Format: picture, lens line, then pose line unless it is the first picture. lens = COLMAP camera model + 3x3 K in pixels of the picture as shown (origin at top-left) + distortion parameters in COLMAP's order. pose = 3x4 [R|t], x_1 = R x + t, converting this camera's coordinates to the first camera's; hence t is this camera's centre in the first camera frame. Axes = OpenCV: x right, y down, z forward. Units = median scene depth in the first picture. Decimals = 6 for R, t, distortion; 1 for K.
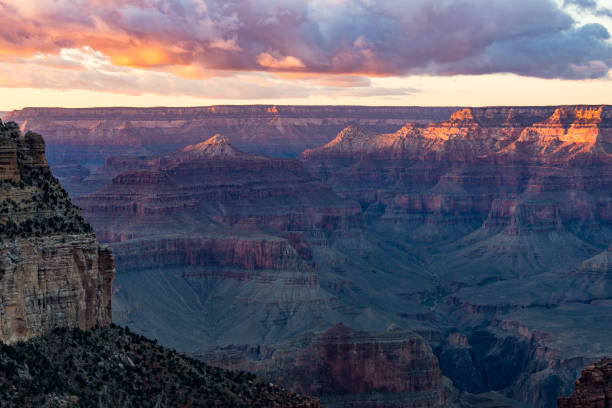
lens RADIAL K [[1515.4, 0, 306.0], [0, 1515.4, 204.0], [0, 0, 1]] dist [0.064249, 0.249832]
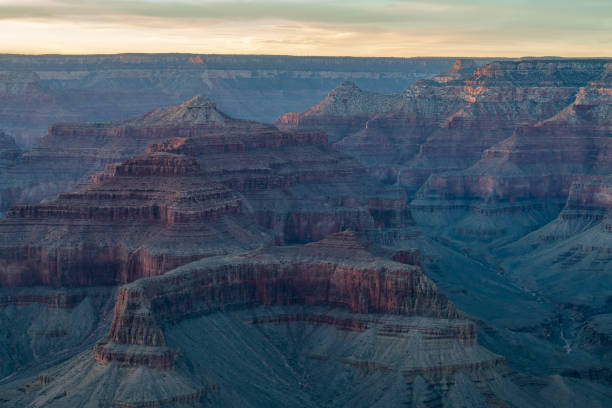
lens RADIAL K [[1515.4, 0, 306.0], [0, 1515.4, 204.0], [0, 0, 1]] dist [0.064249, 0.249832]
pose [[0.993224, -0.003220, 0.116169, -0.098353], [-0.000808, 0.999401, 0.034611, -0.018913], [-0.116211, -0.034471, 0.992626, 0.258615]]
